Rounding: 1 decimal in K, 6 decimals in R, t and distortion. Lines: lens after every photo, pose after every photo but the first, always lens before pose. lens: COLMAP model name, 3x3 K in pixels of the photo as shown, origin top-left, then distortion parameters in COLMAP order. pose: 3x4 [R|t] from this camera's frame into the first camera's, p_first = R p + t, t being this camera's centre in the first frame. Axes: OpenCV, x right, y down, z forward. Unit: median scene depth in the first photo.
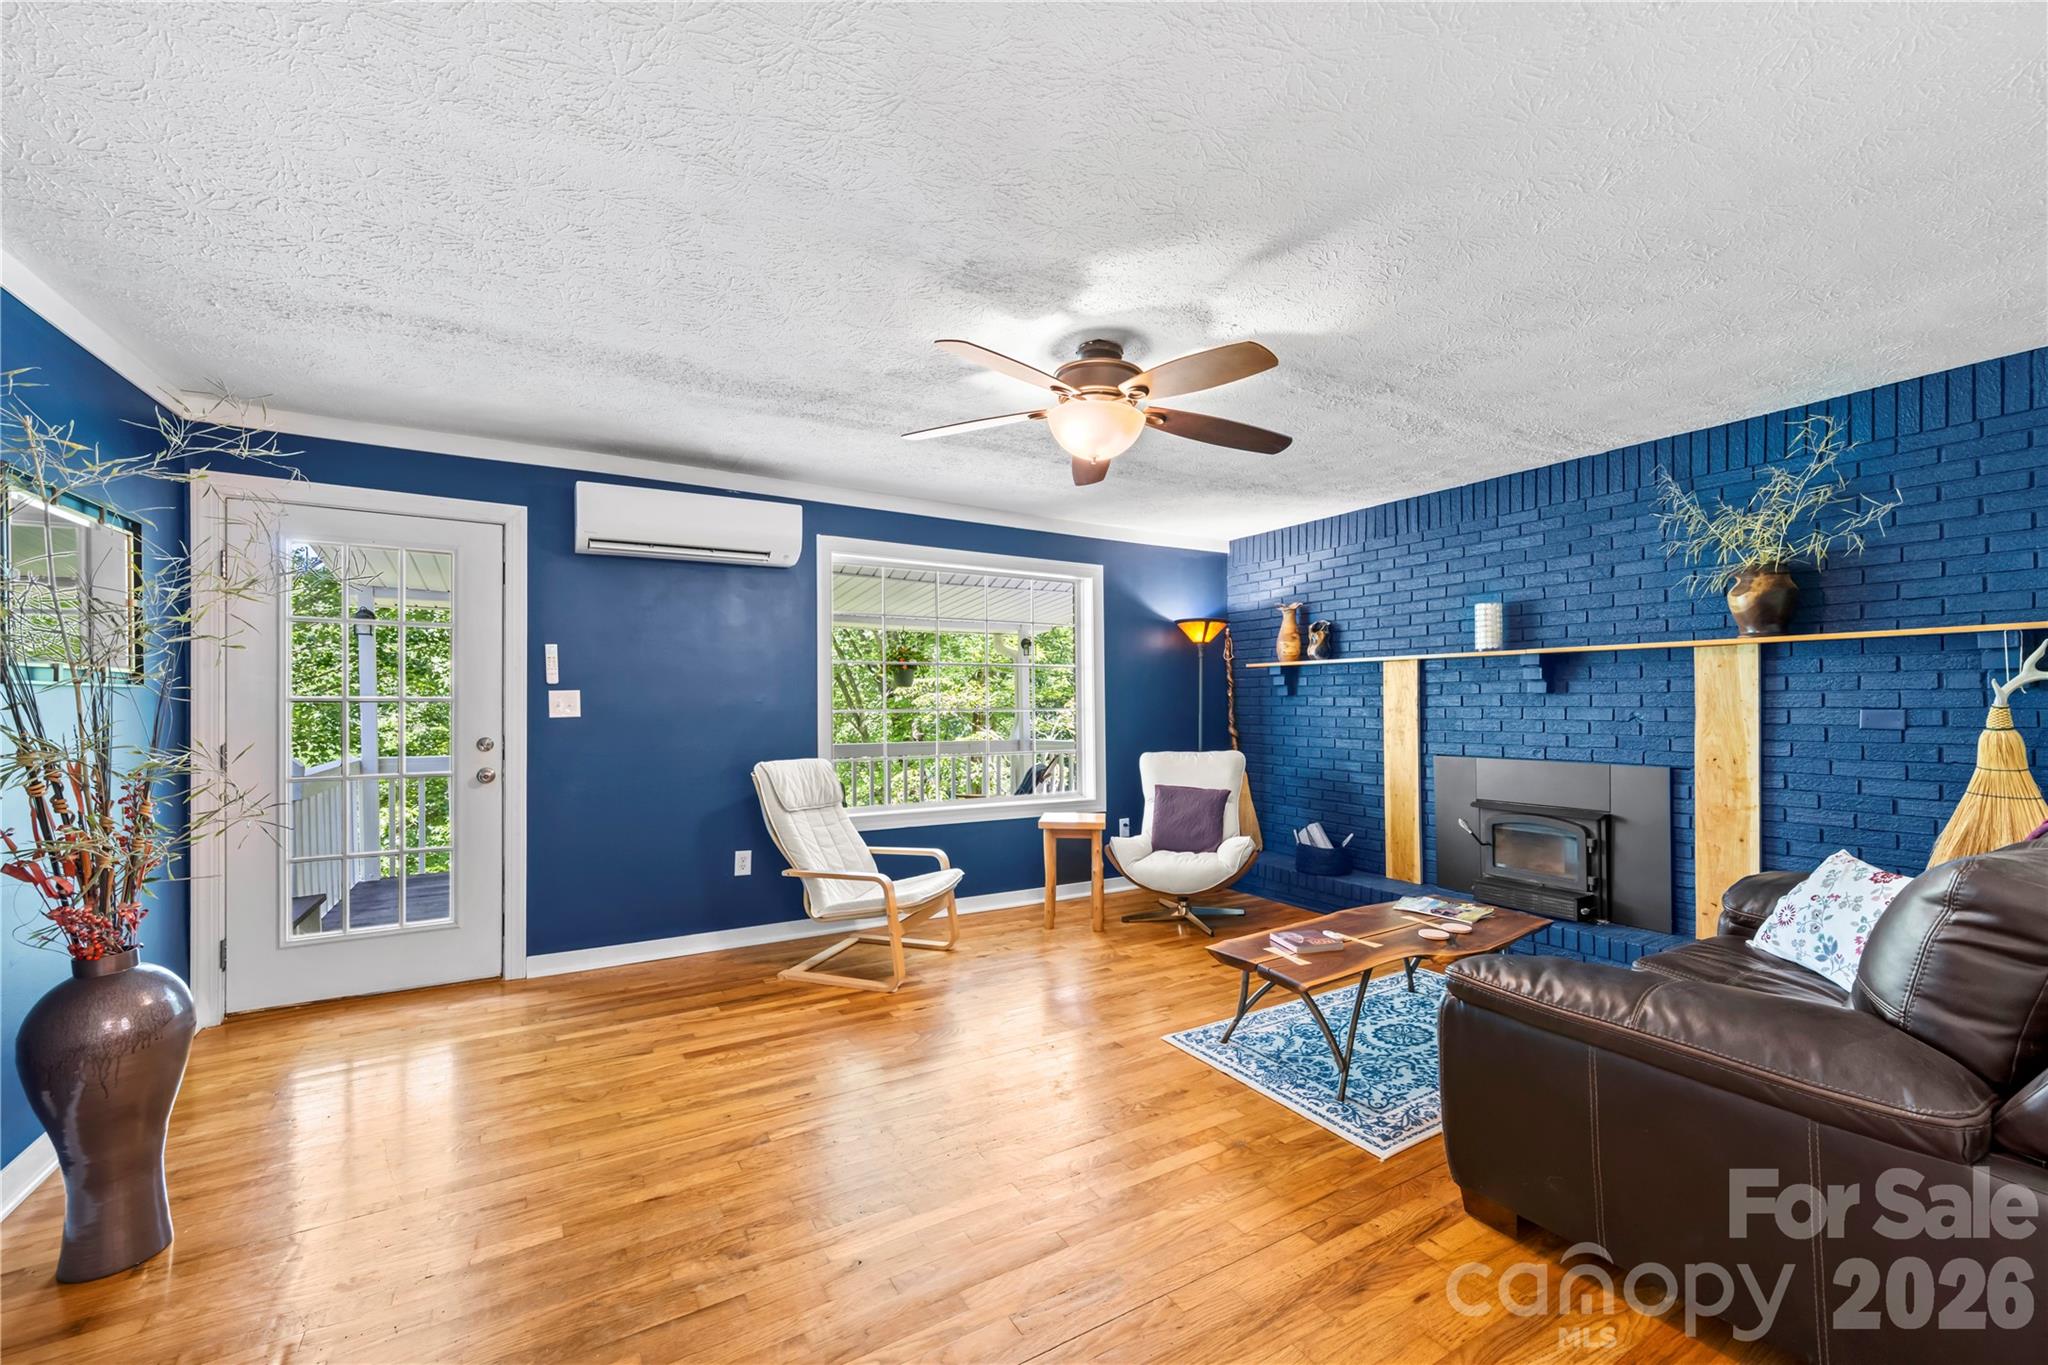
lens RADIAL K [[825.0, 0, 1032.8], [0, 825.0, 704.6], [0, 0, 1]] dist [-0.001141, -0.000147]
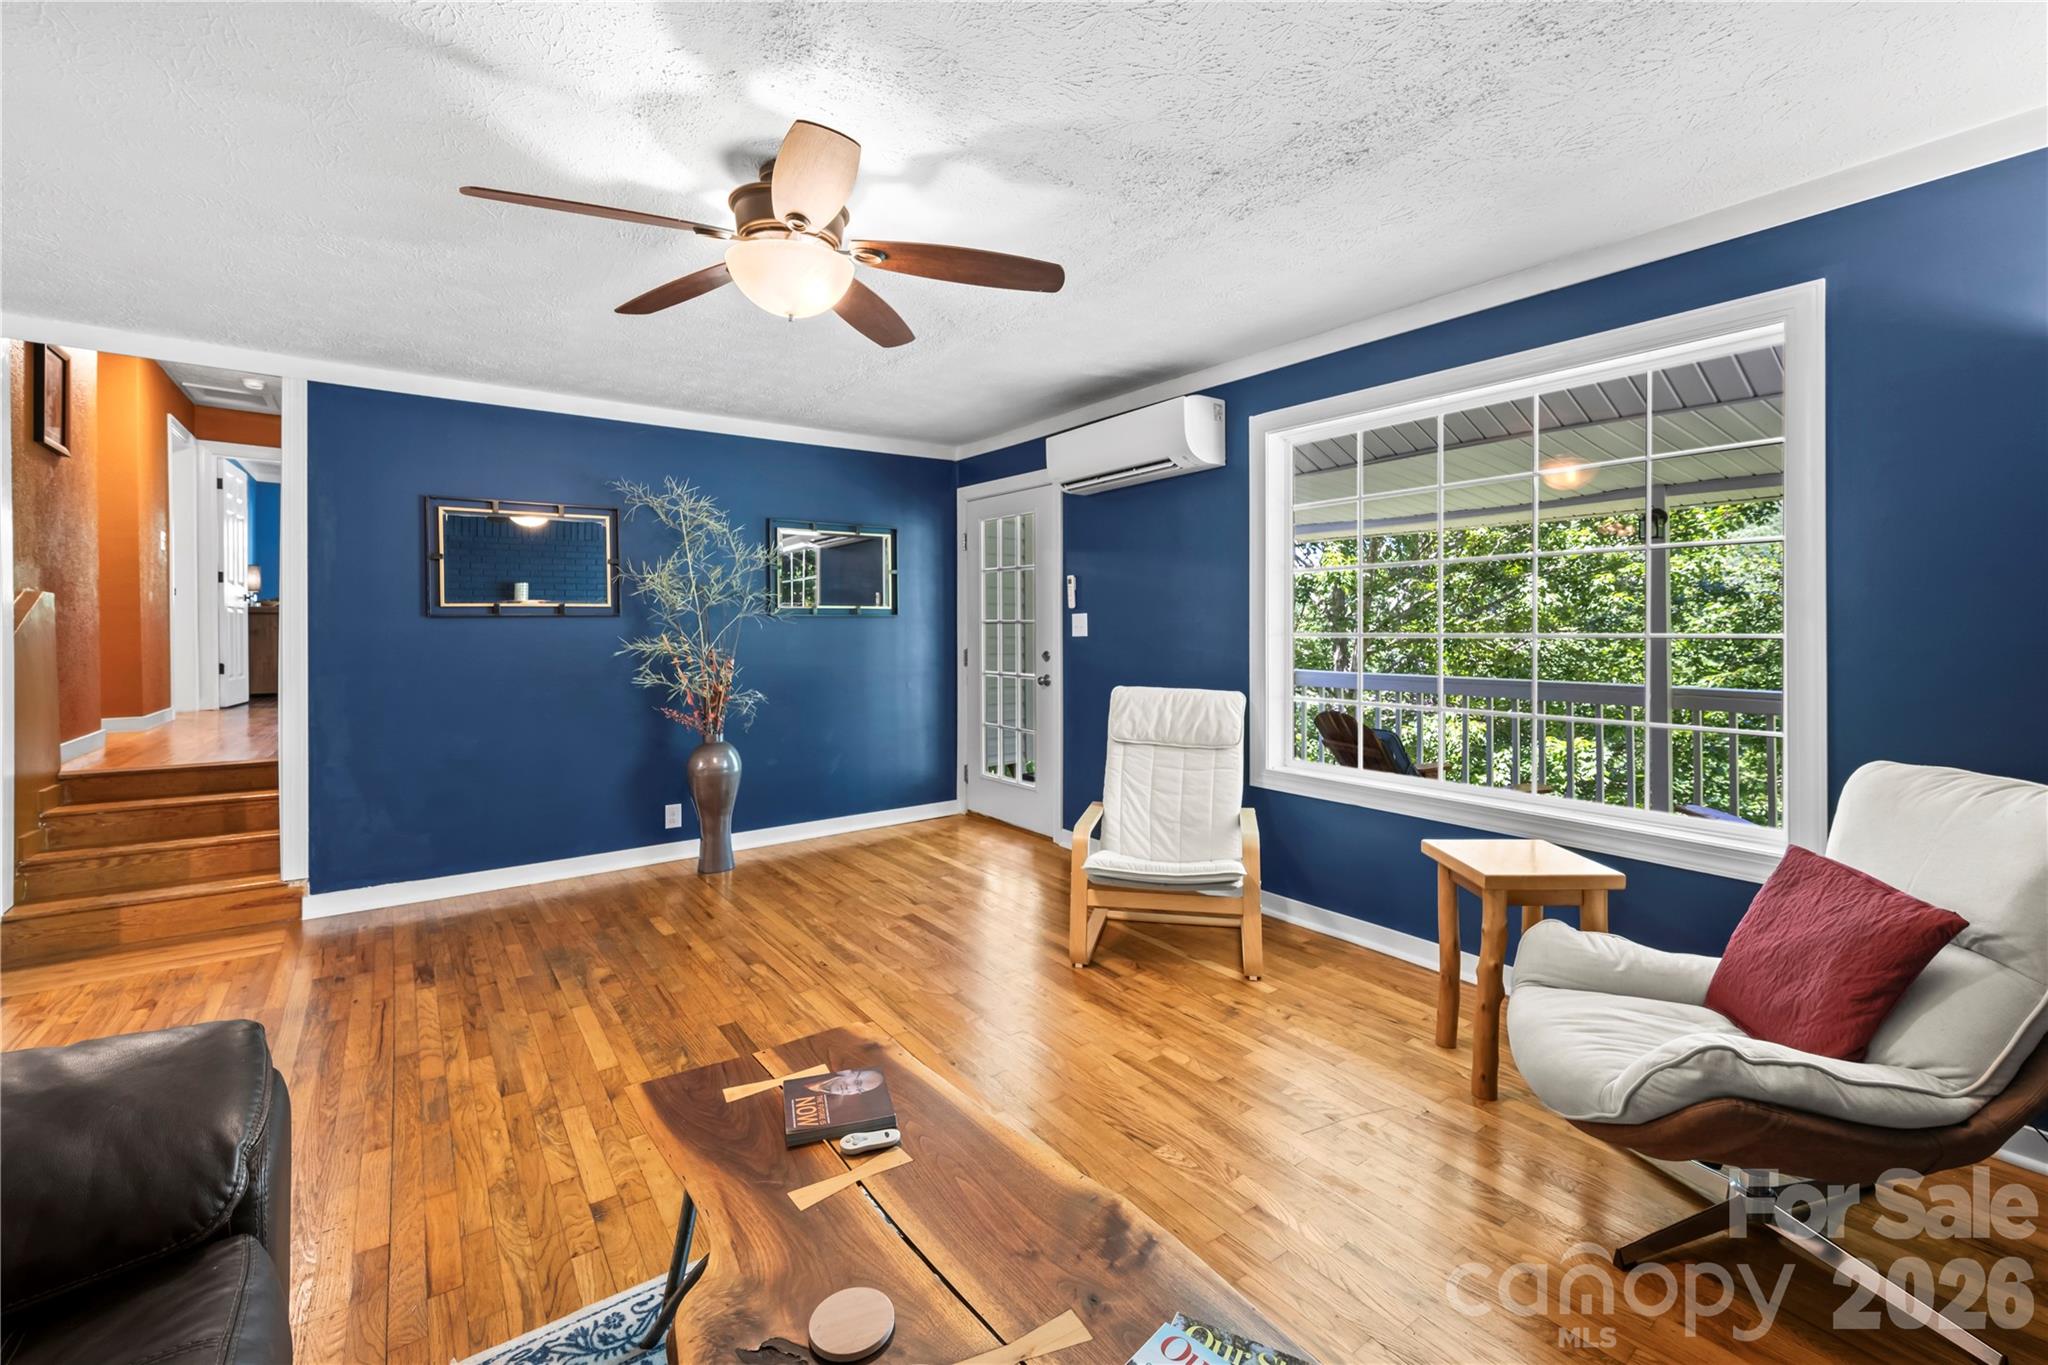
lens RADIAL K [[857.7, 0, 1032.3], [0, 857.7, 632.0], [0, 0, 1]] dist [-0.000189, -0.000067]
pose [[0.097475, 0.009643, -0.995191, 0.677245], [-0.002351, 0.999953, 0.009459, -0.002418], [0.995235, 0.001418, 0.097493, 0.844777]]
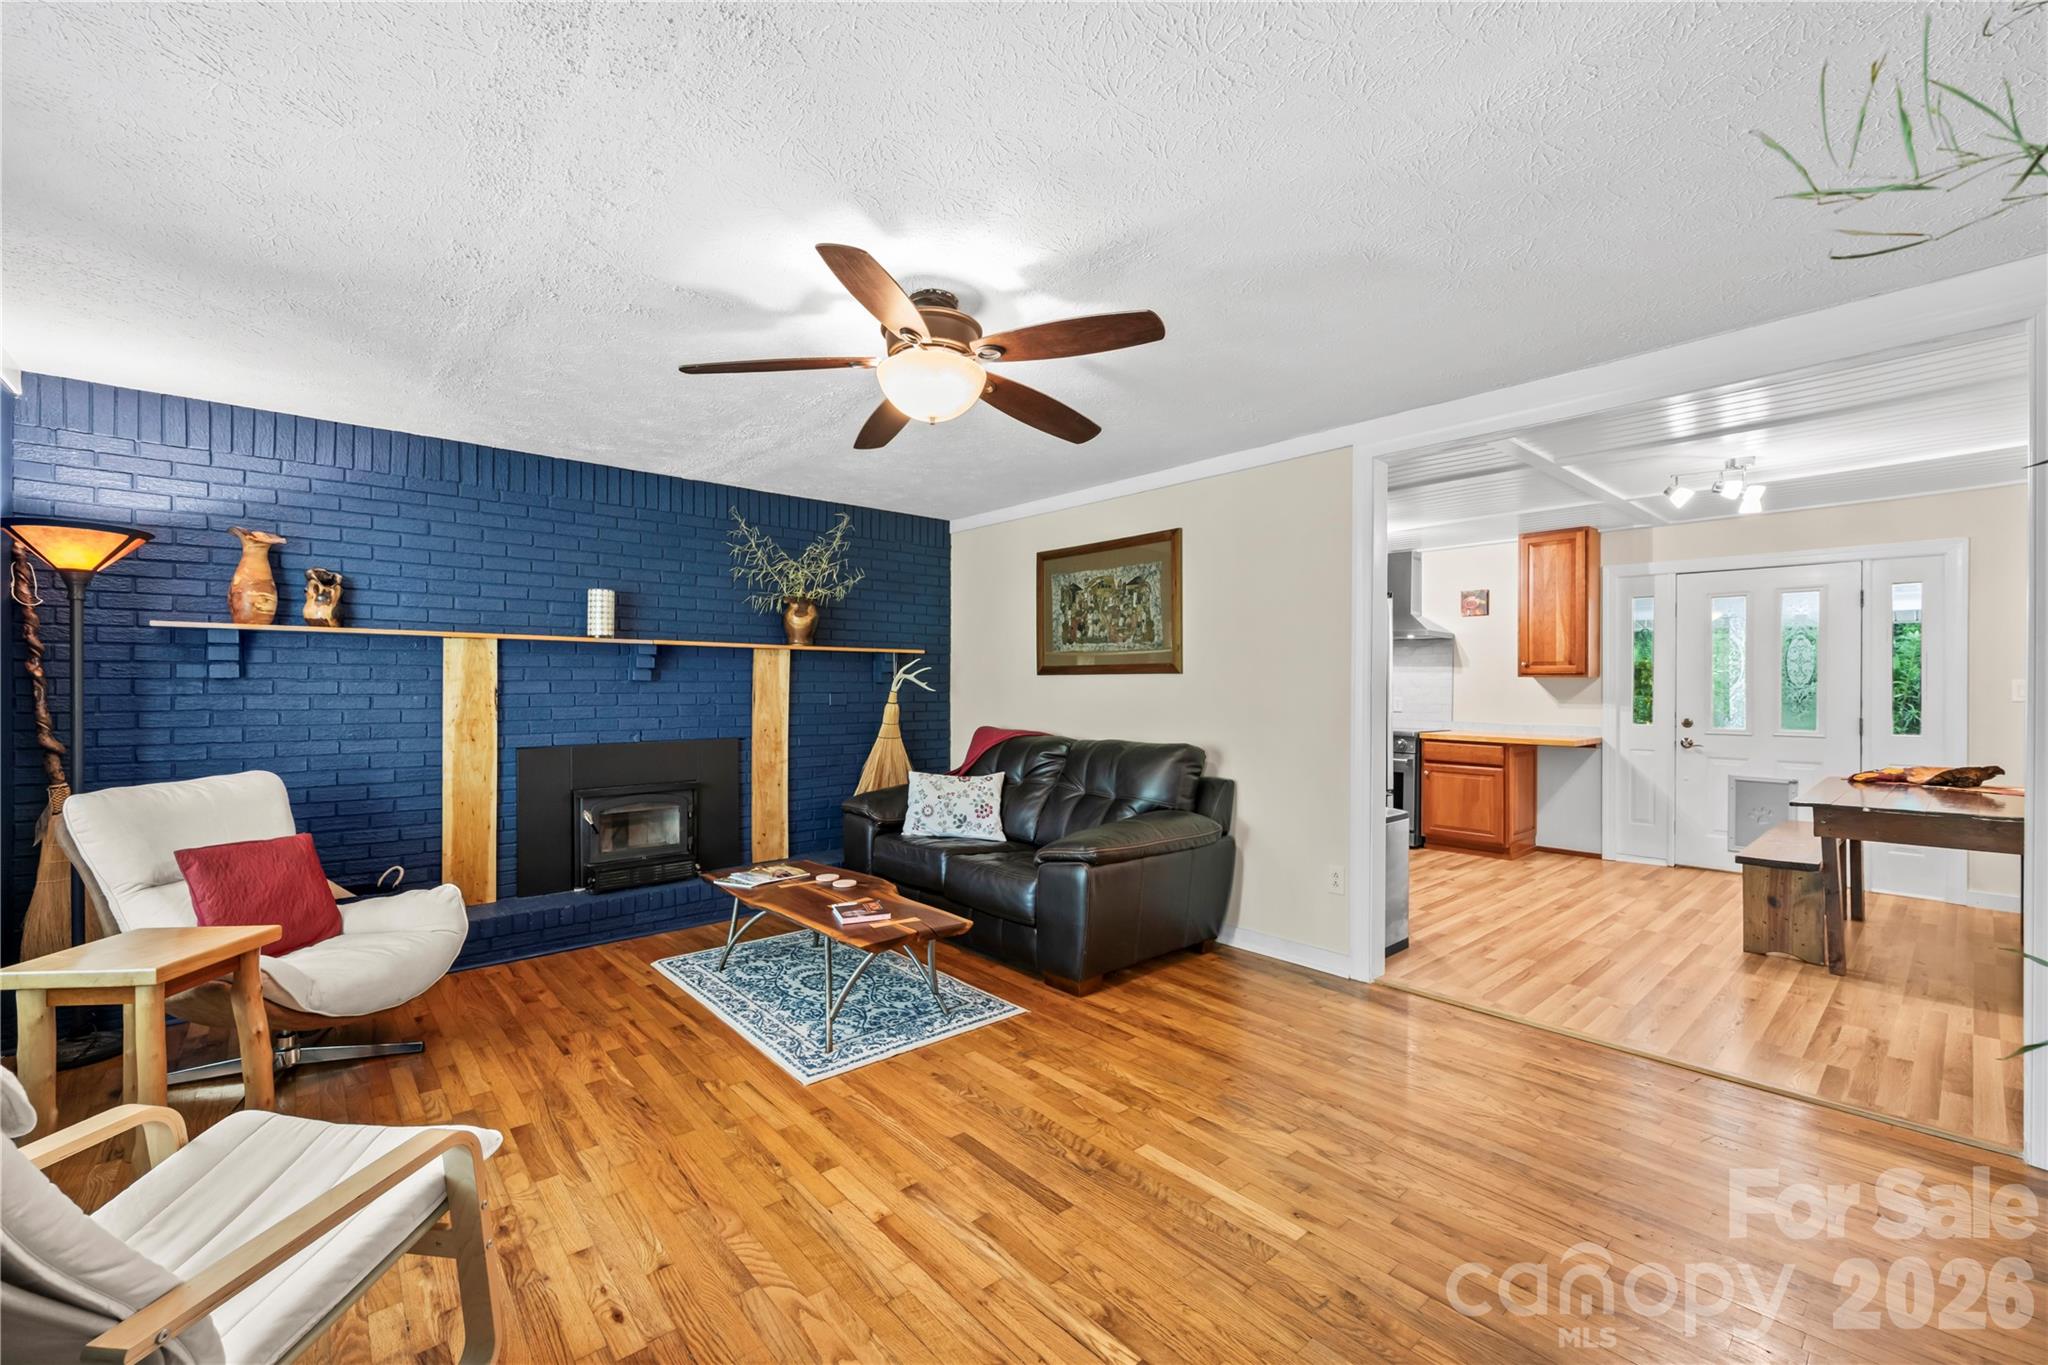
lens RADIAL K [[838.2, 0, 1031.4], [0, 838.2, 686.5], [0, 0, 1]] dist [-0.000477, -0.000194]
pose [[-0.187884, 0.001249, 0.982190, -0.619850], [-0.000002, 0.999999, -0.001272, -0.005303], [-0.982191, -0.000241, -0.187884, 0.782851]]
